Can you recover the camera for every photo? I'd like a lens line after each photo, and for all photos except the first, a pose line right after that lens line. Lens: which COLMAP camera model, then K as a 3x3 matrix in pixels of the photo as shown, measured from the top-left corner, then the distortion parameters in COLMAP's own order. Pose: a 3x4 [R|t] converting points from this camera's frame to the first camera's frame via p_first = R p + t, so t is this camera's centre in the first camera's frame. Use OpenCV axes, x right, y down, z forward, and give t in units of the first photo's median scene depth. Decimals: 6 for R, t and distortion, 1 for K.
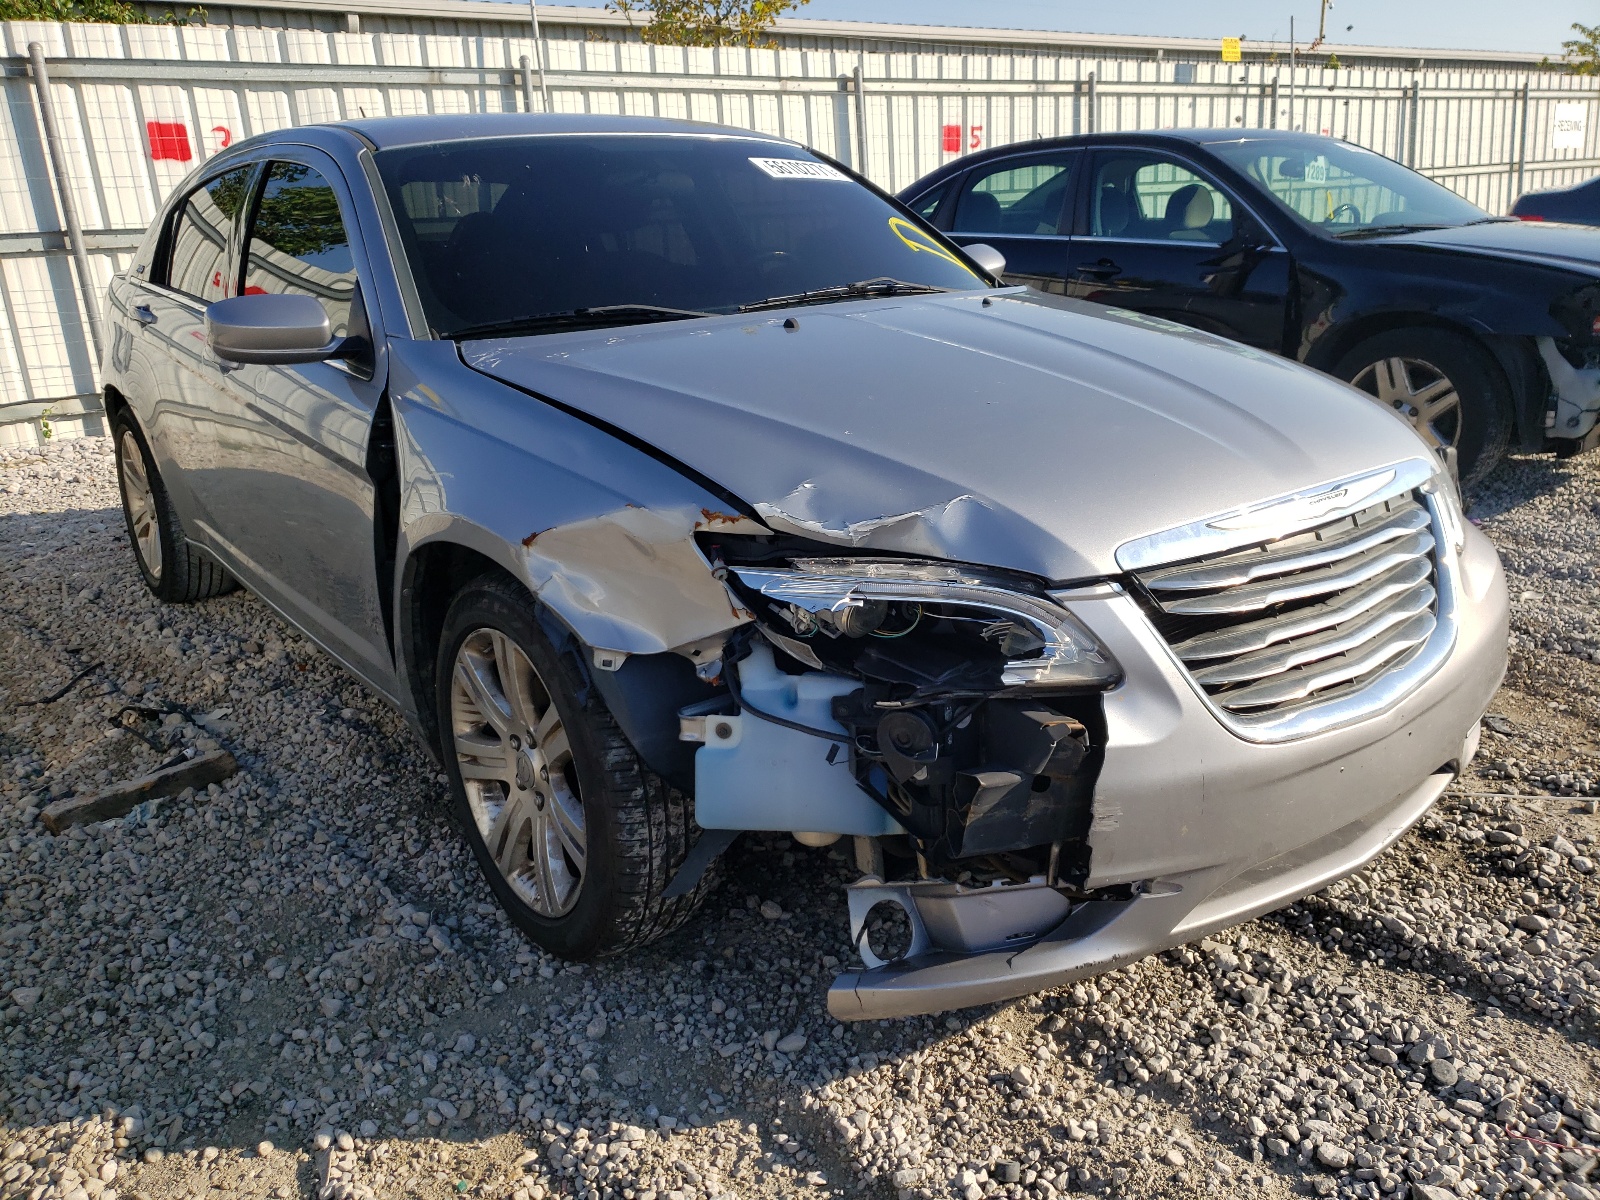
lens RADIAL K [[1211.0, 0, 815.4], [0, 1211.0, 602.6], [0, 0, 1]] dist [0.037875, -0.026693]
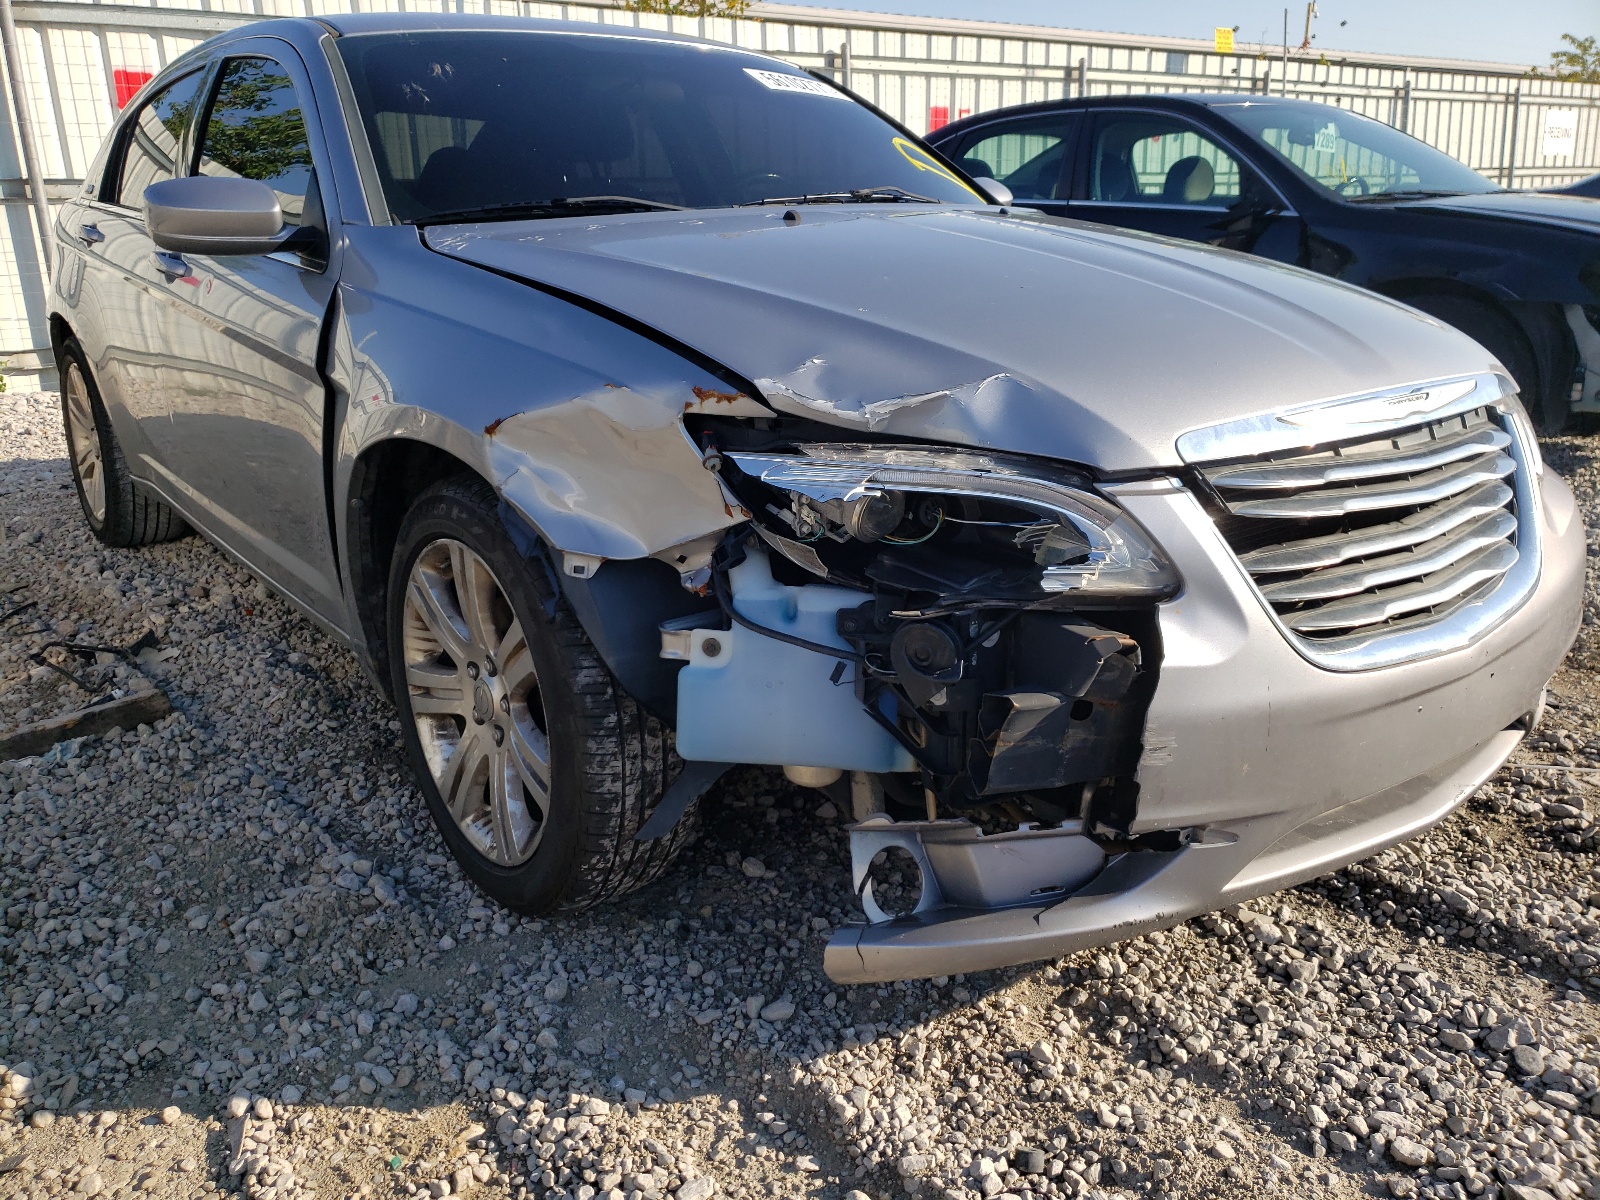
lens RADIAL K [[1211.0, 0, 786.3], [0, 1211.0, 598.9], [0, 0, 1]] dist [0.037875, -0.026693]
pose [[0.999674, 0.025383, 0.002786, -0.022633], [-0.025370, 0.999667, -0.004707, 0.066014], [-0.002905, 0.004635, 0.999985, 0.115937]]
